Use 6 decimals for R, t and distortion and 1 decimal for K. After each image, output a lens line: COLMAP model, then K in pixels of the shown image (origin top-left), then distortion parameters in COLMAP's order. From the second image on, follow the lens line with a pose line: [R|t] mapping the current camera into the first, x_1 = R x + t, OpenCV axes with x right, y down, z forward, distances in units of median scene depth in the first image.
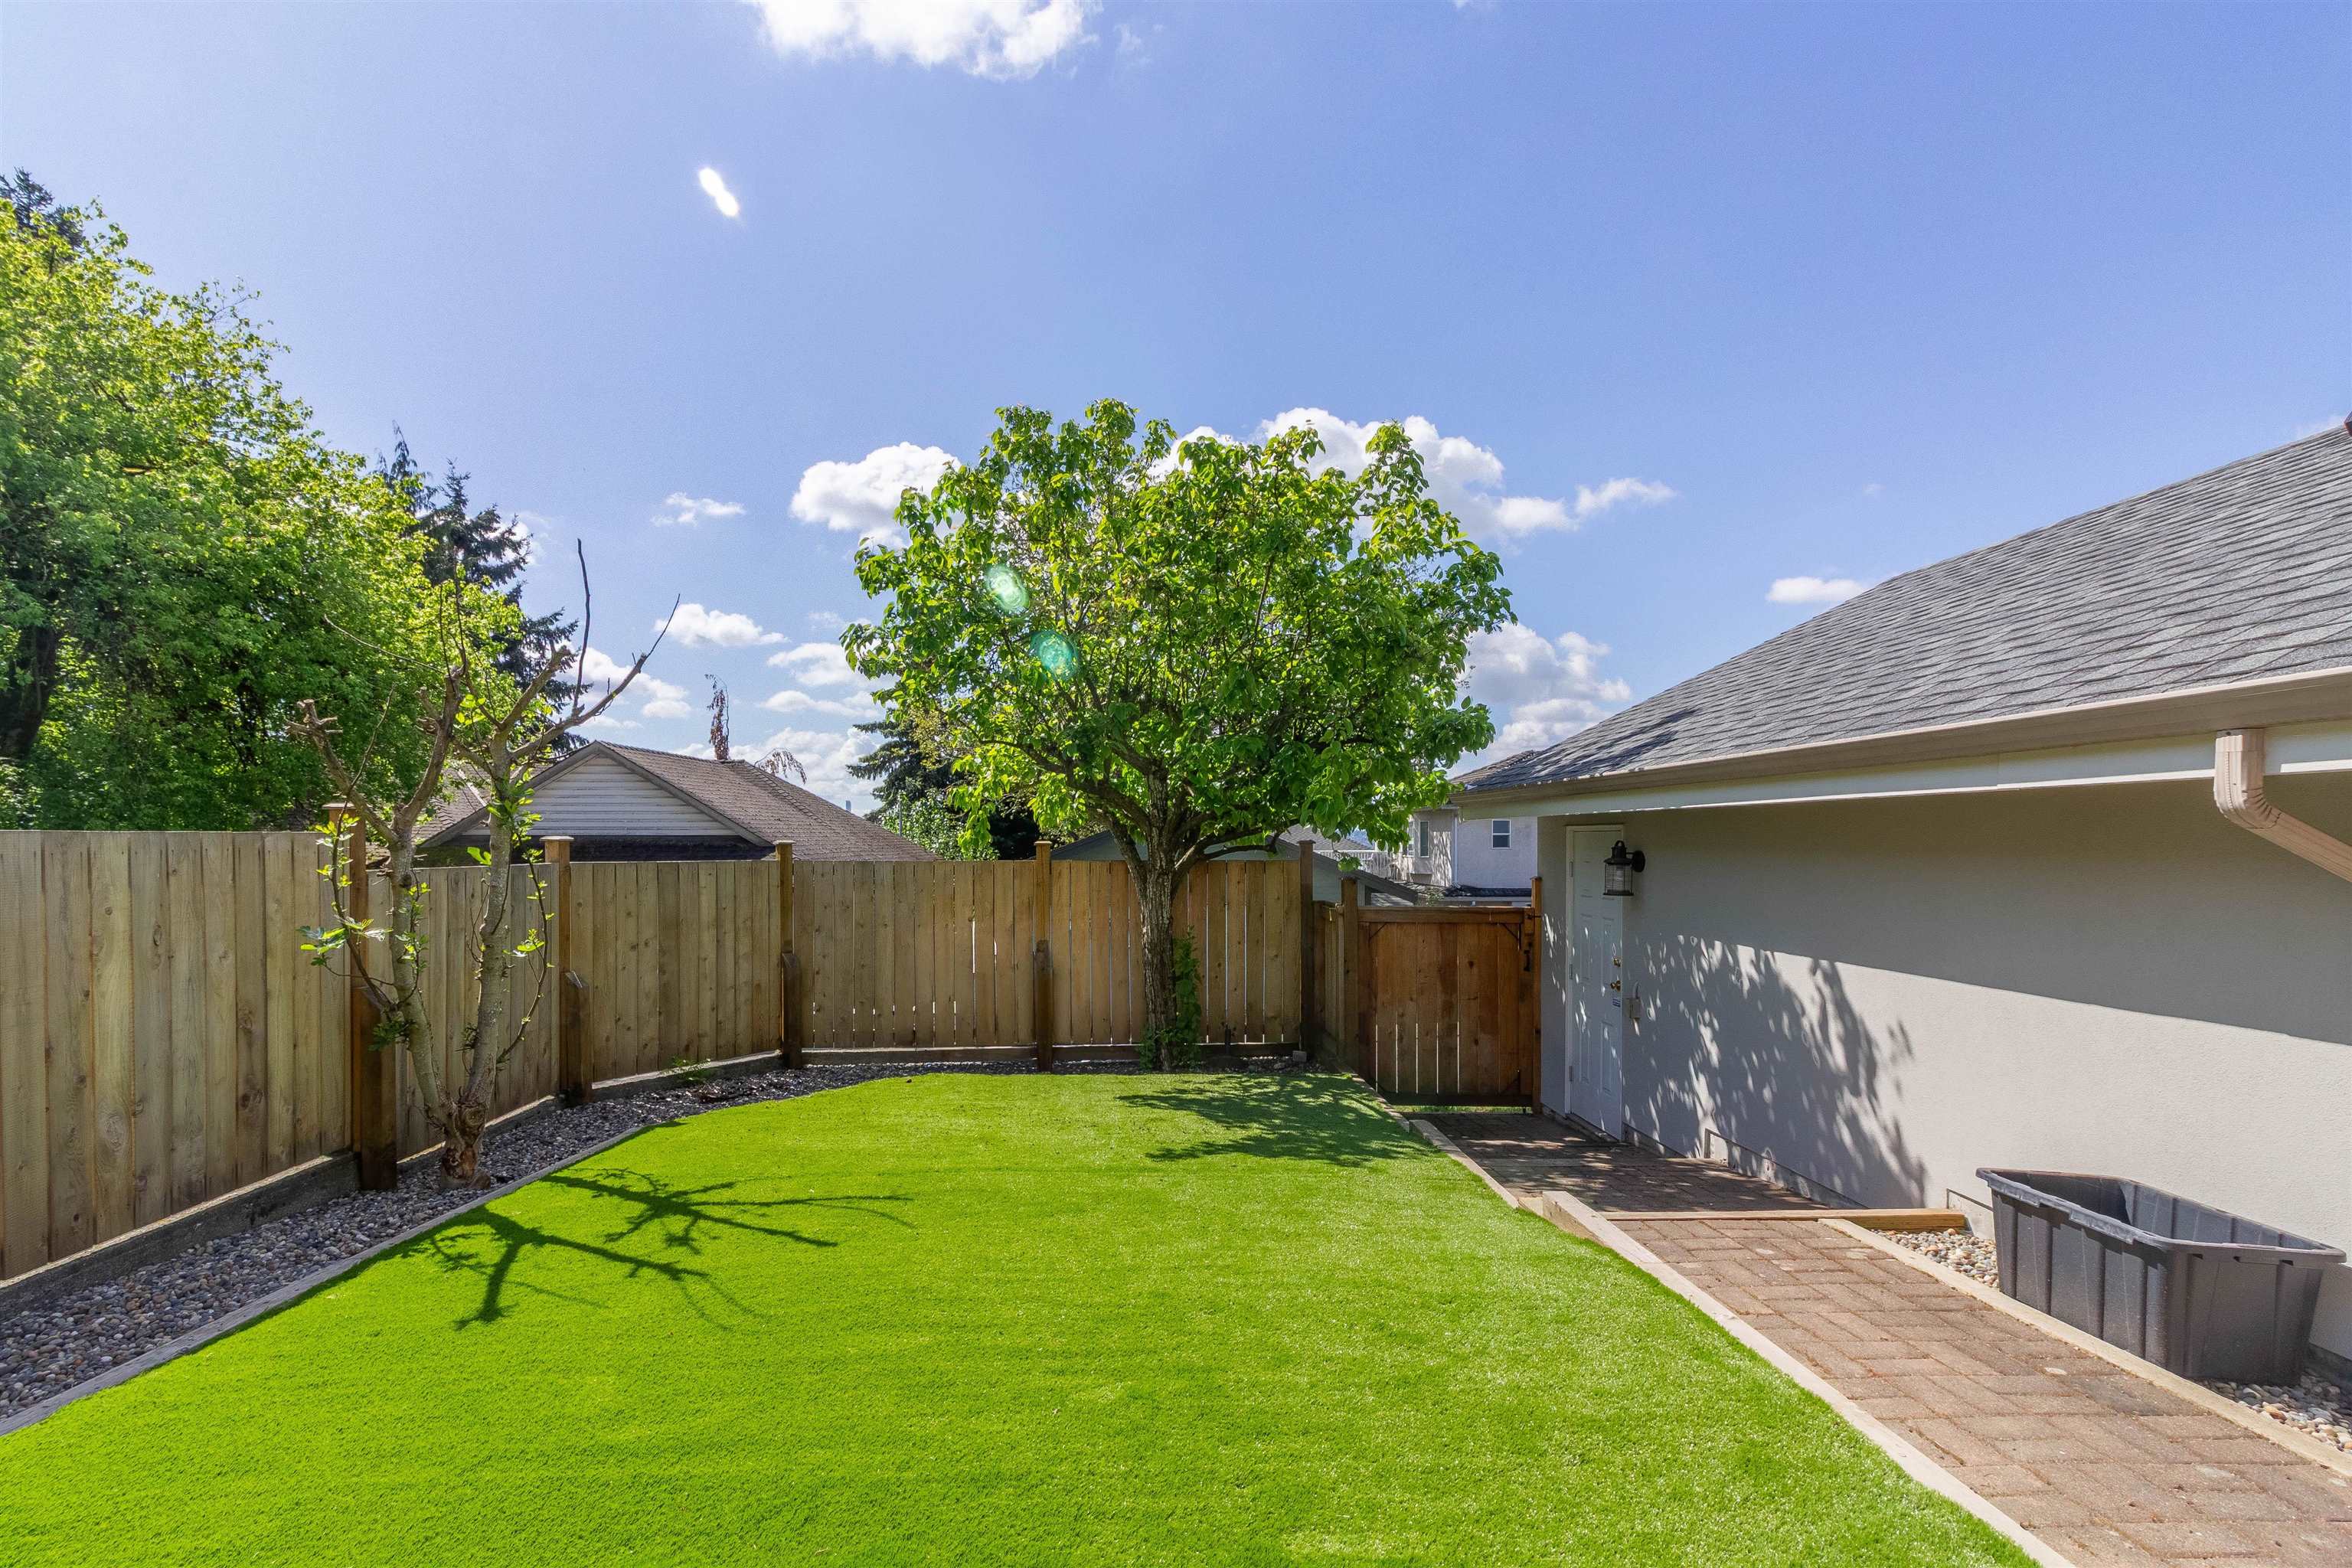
lens RADIAL K [[1096.7, 0, 1151.0], [0, 1096.7, 867.9], [0, 0, 1]] dist [-0.001808, -0.002290]
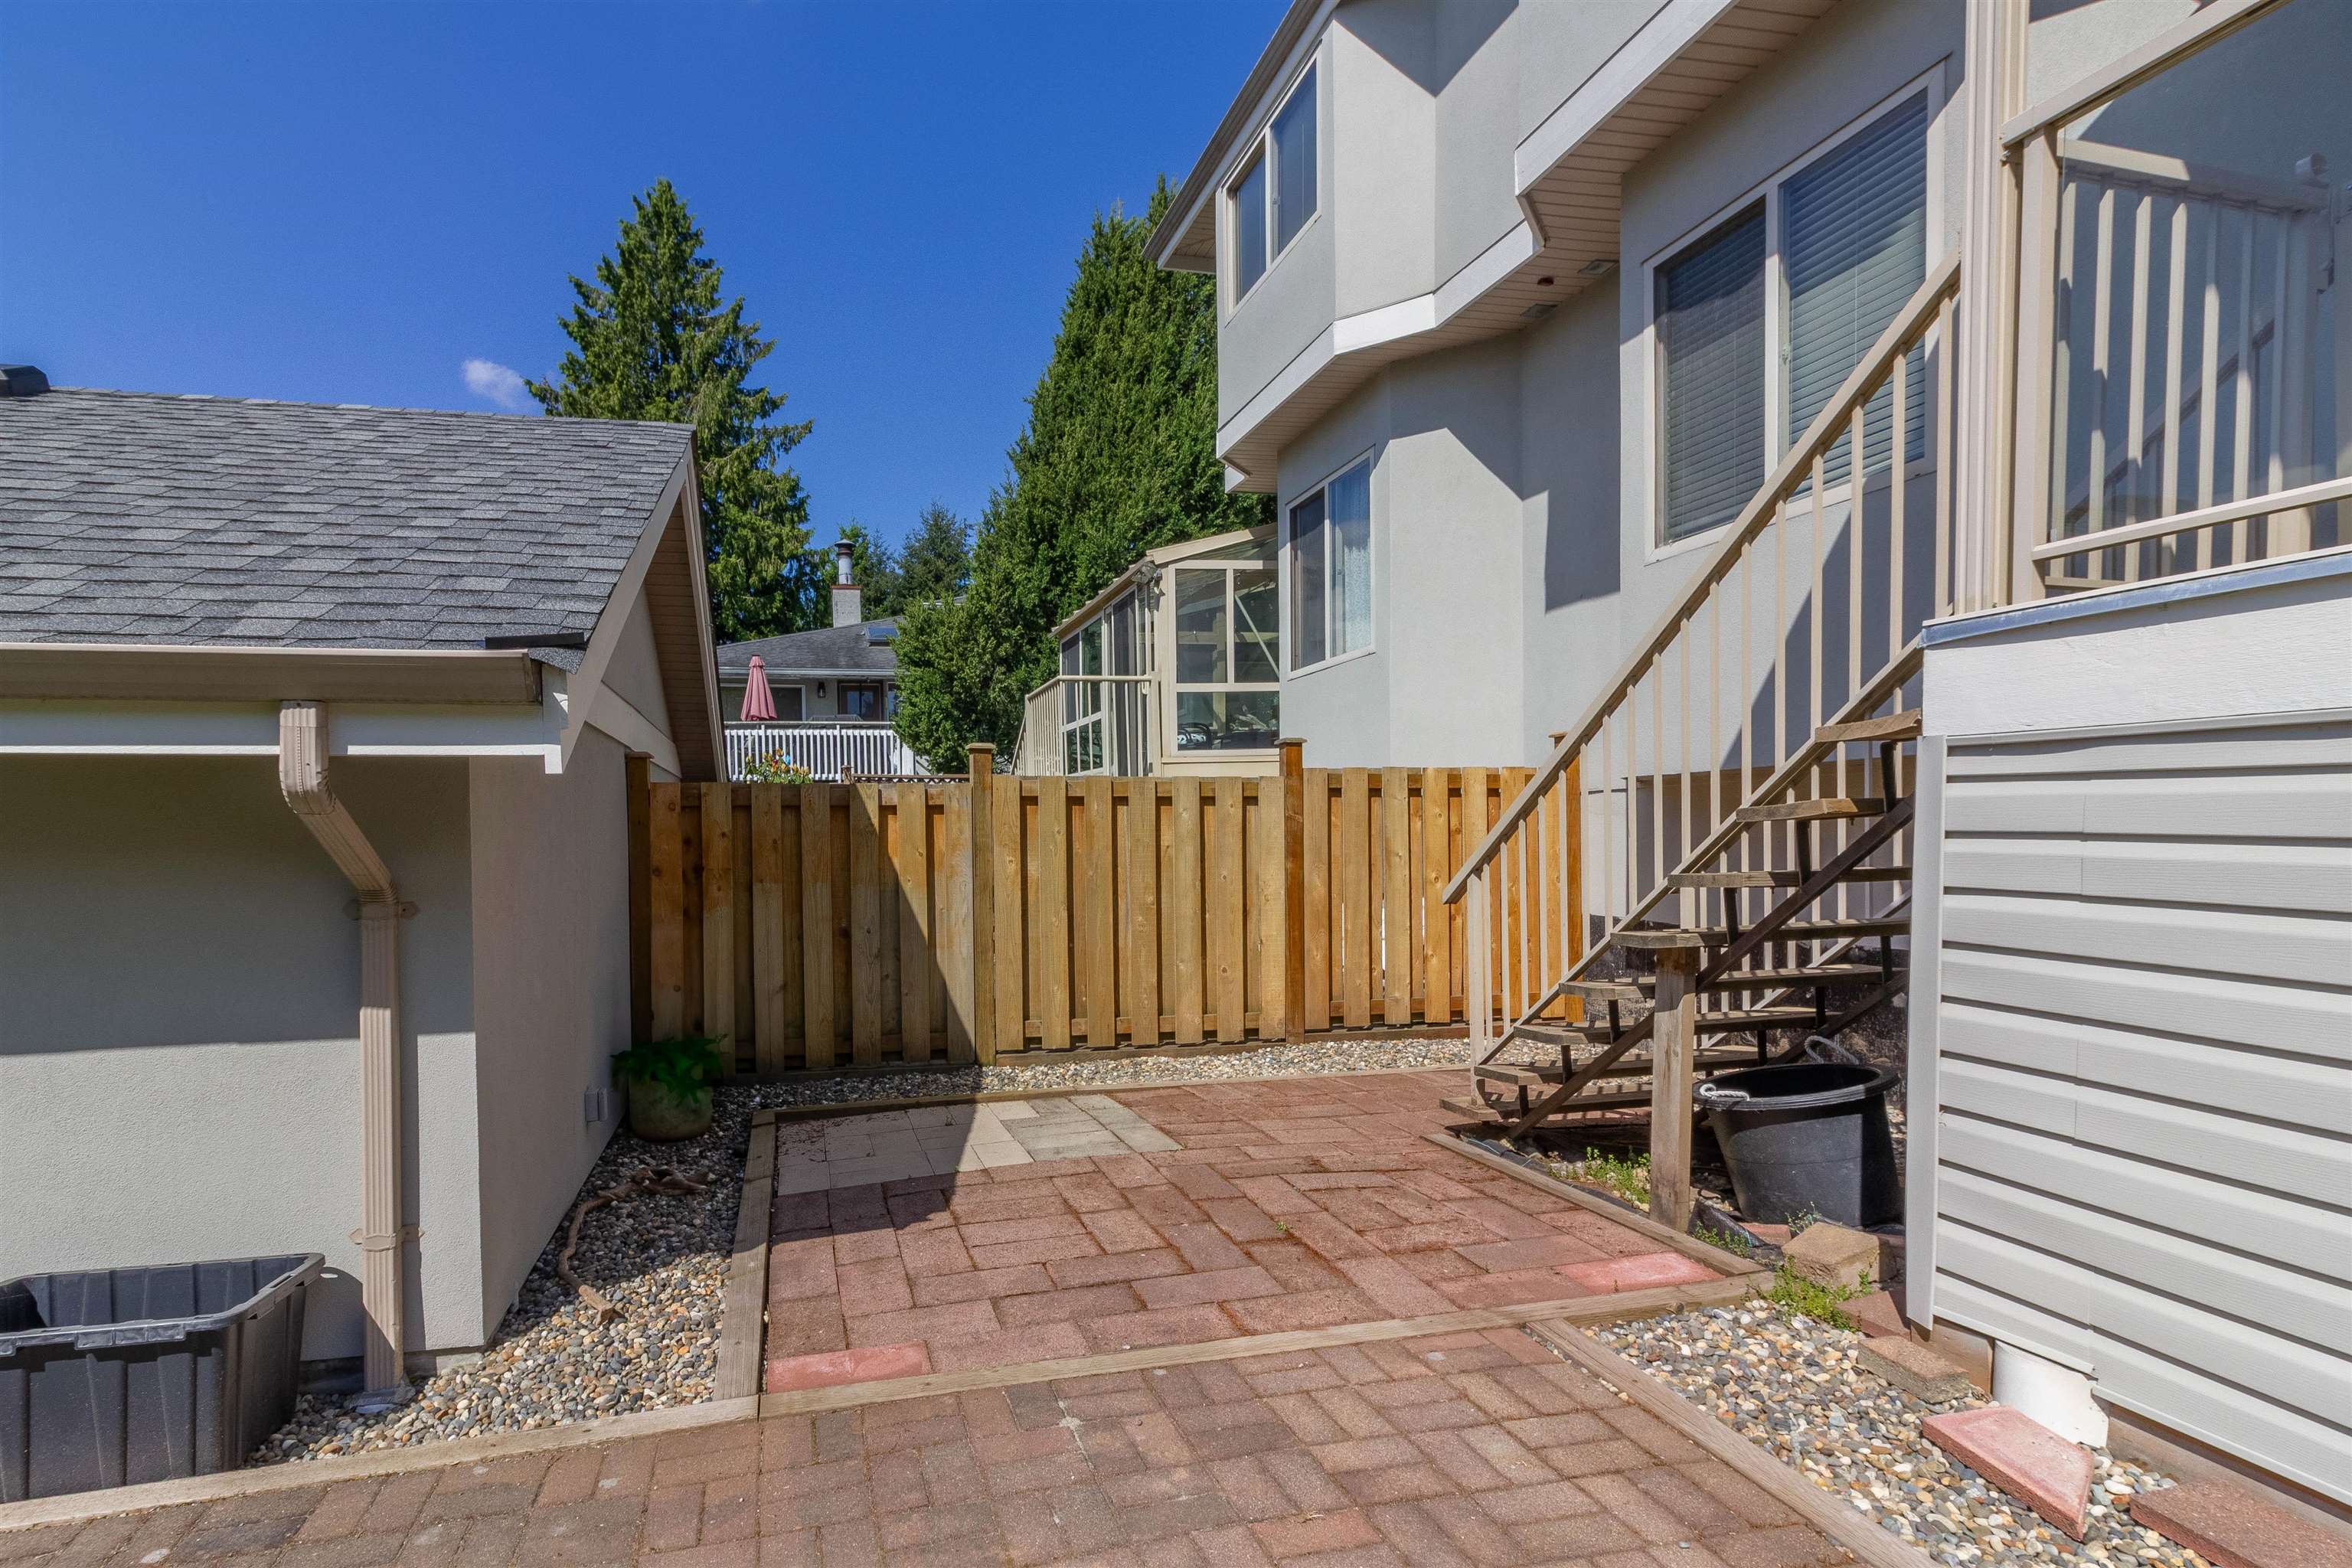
lens RADIAL K [[1143.7, 0, 1009.2], [0, 1143.7, 865.5], [0, 0, 1]] dist [0.002619, -0.000002]
pose [[-0.177302, -0.024779, 0.983845, -0.008496], [0.033963, 0.998934, 0.031279, -0.002310], [-0.983570, 0.038960, -0.176271, 0.307556]]
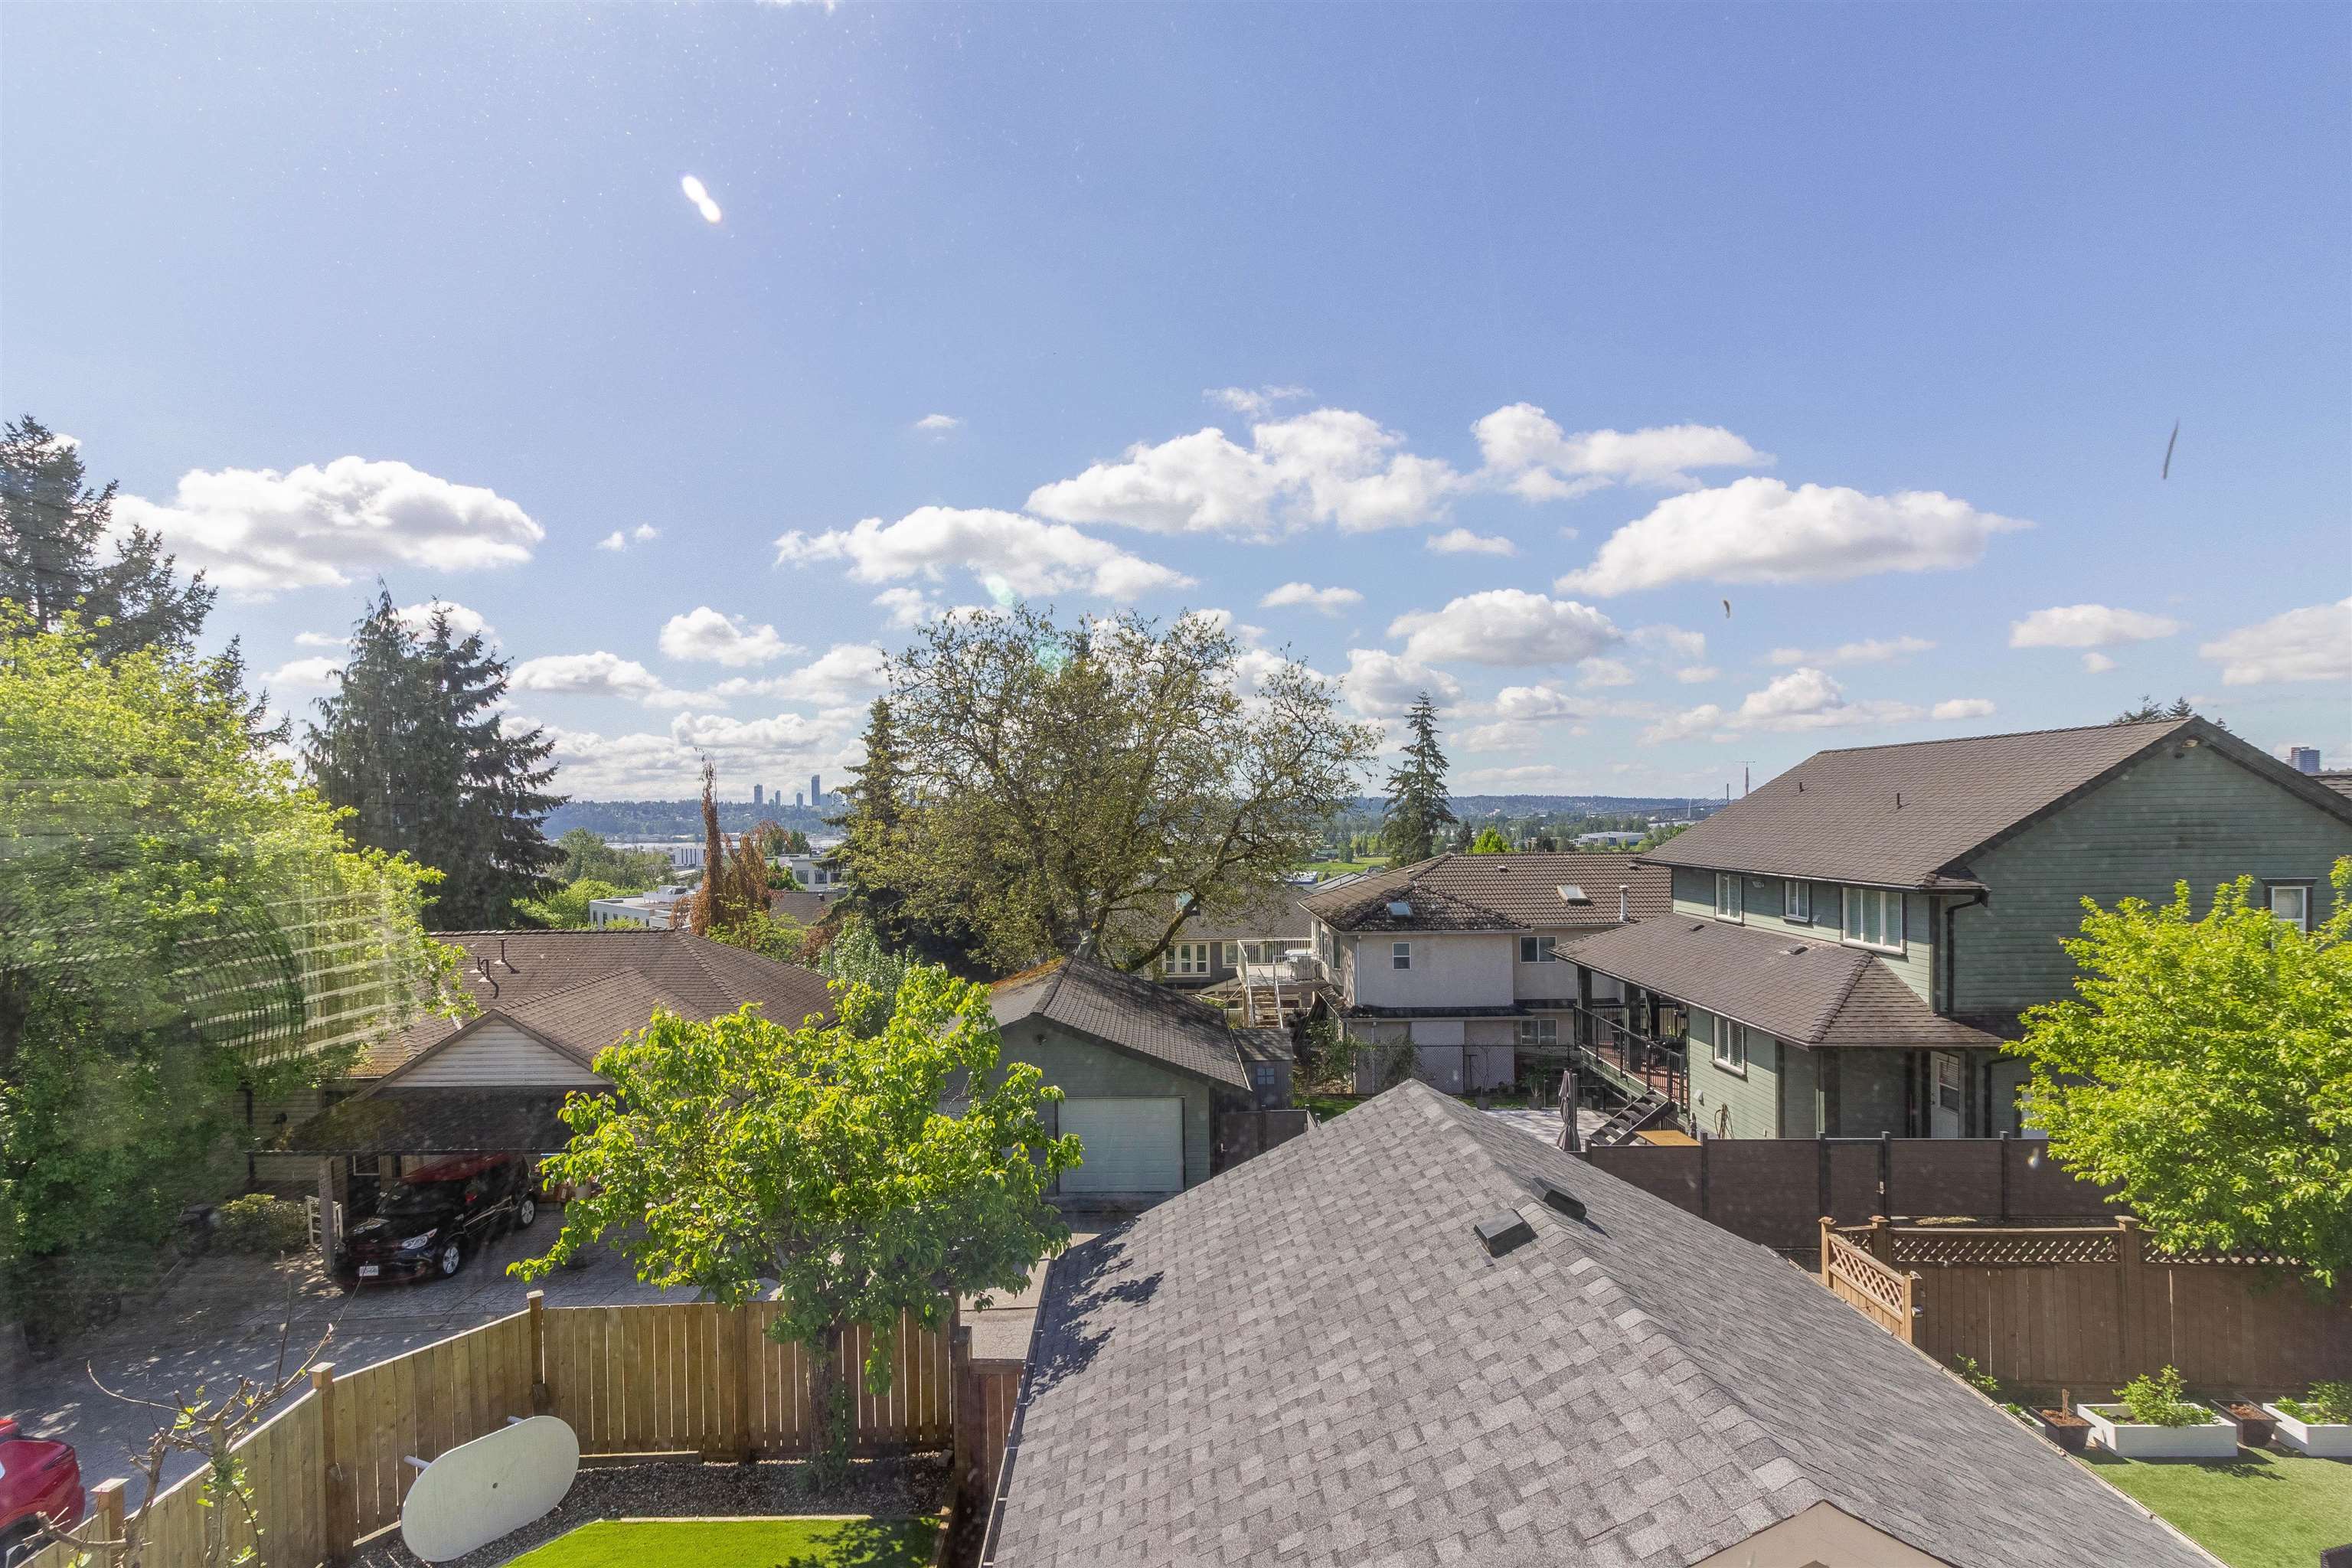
lens RADIAL K [[1106.6, 0, 1137.8], [0, 1106.6, 824.0], [0, 0, 1]] dist [0.001051, -0.000122]
pose [[0.998395, -0.033412, -0.045718, 0.683106], [0.032852, 0.999377, -0.012930, -0.825670], [0.046121, 0.011408, 0.998871, -0.386200]]
